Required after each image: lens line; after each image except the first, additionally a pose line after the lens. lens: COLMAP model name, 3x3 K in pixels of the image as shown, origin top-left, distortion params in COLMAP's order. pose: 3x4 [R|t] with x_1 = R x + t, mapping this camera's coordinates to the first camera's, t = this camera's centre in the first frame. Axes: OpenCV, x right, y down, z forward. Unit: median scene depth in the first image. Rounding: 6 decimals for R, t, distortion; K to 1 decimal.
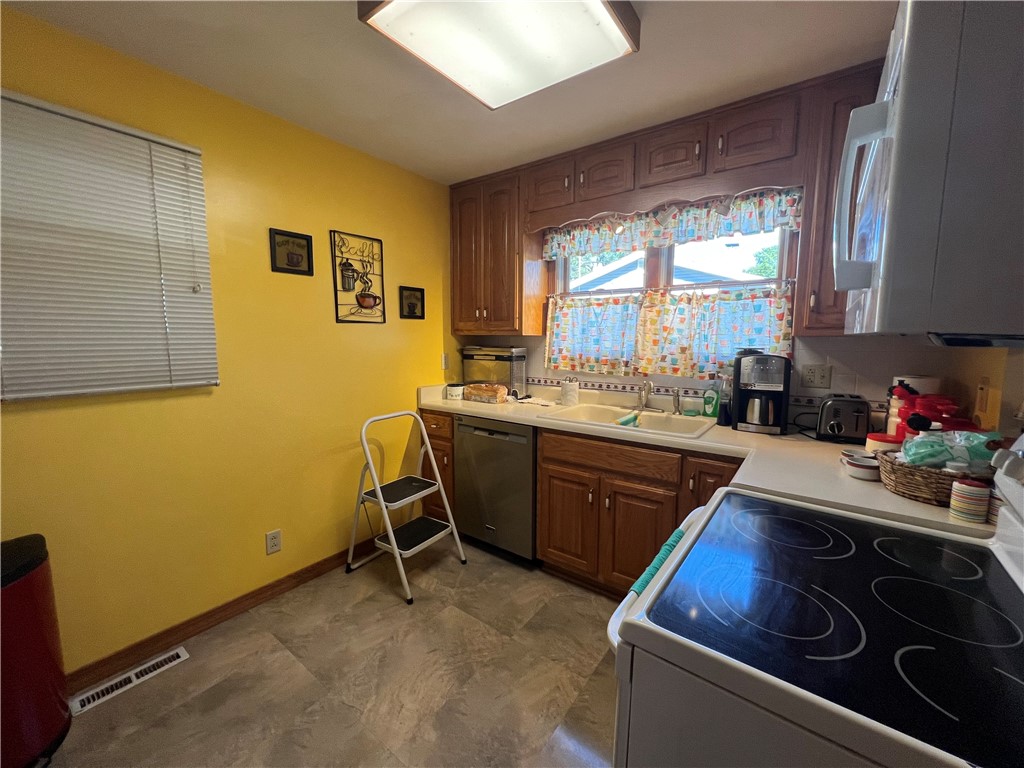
lens RADIAL K [[412.4, 0, 512.0], [0, 412.4, 384.0], [0, 0, 1]] dist [-0.000012, -0.000093]
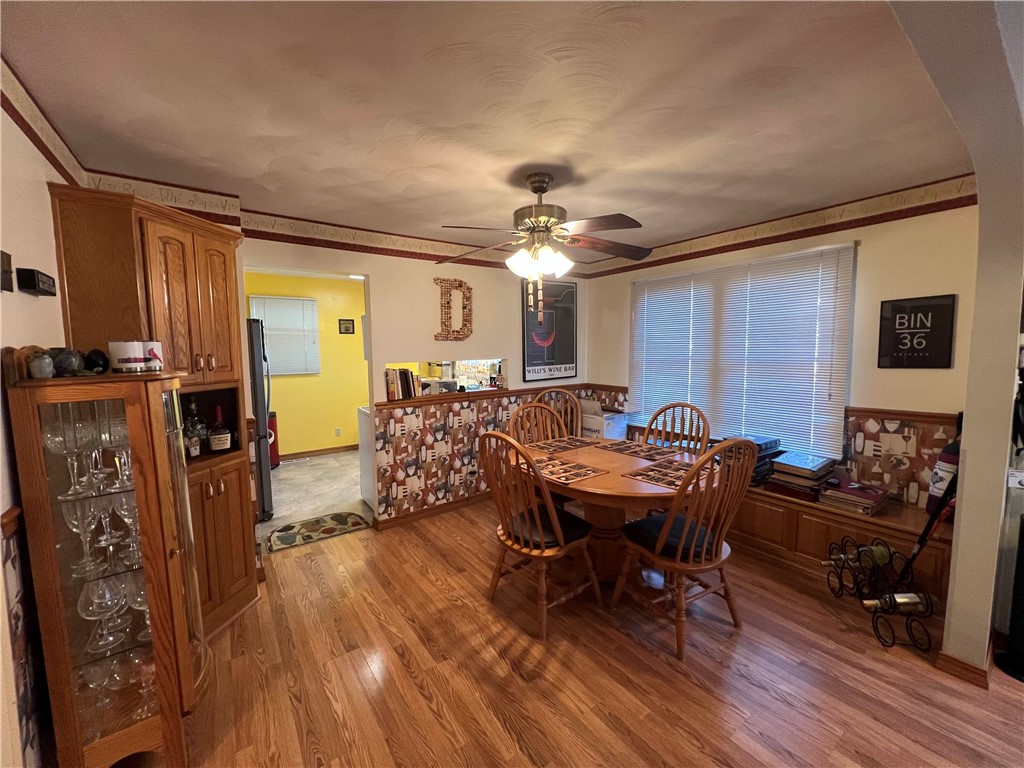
lens RADIAL K [[410.2, 0, 509.6], [0, 410.2, 383.4], [0, 0, 1]] dist [0.000734, -0.000398]
pose [[0.954323, 0.004202, -0.298747, 1.477565], [-0.012503, 0.999587, -0.025880, 0.129687], [0.298515, 0.028433, 0.953981, -1.419562]]
